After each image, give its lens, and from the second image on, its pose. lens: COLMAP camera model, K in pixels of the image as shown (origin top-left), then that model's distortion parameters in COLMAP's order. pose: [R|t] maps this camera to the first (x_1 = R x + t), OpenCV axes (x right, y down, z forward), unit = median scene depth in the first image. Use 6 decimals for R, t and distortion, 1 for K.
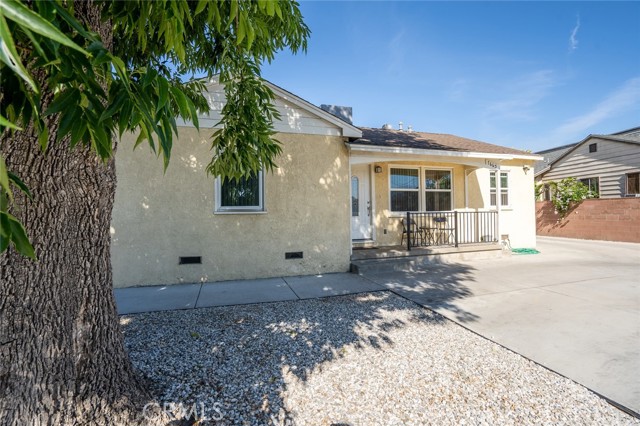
lens RADIAL K [[287.2, 0, 321.5], [0, 287.2, 210.8], [0, 0, 1]] dist [-0.021894, 0.002775]
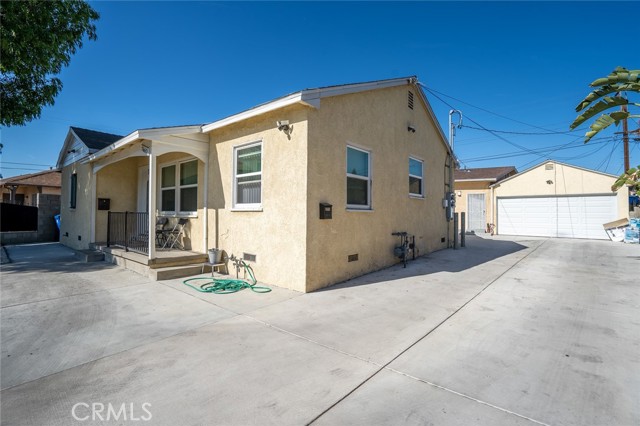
lens RADIAL K [[287.2, 0, 329.6], [0, 287.2, 211.8], [0, 0, 1]] dist [-0.021894, 0.002775]
pose [[0.547851, 0.013719, -0.836464, 1.332982], [-0.008590, 0.999905, 0.010774, -0.009769], [0.836532, 0.001283, 0.547916, 0.890728]]
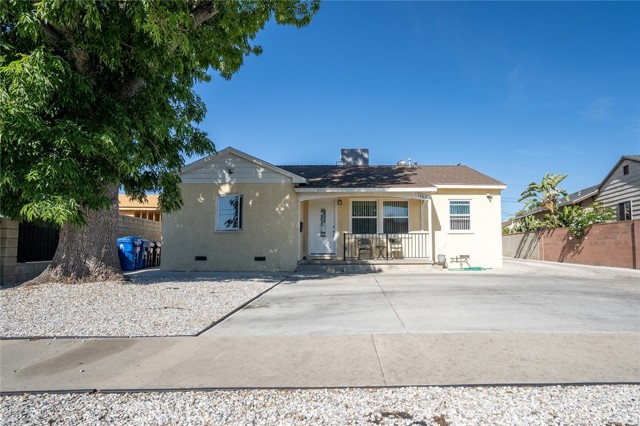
lens RADIAL K [[314.0, 0, 365.3], [0, 314.0, 229.2], [0, 0, 1]] dist [-0.008564, 0.000240]
pose [[0.959368, -0.001265, -0.282155, 0.674198], [-0.010811, 0.999091, -0.041237, 0.040236], [0.281950, 0.042612, 0.958482, -0.362286]]
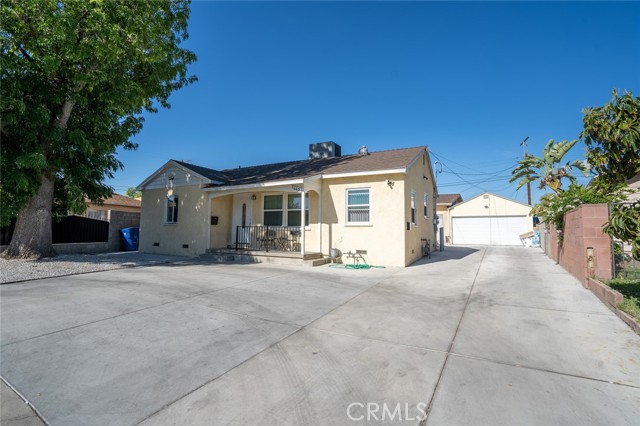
lens RADIAL K [[287.2, 0, 330.5], [0, 287.2, 210.7], [0, 0, 1]] dist [-0.021894, 0.002775]
pose [[0.710924, -0.025741, -0.702797, 1.416076], [-0.013479, 0.998648, -0.050212, -0.004639], [0.703139, 0.045170, 0.709616, 0.196467]]
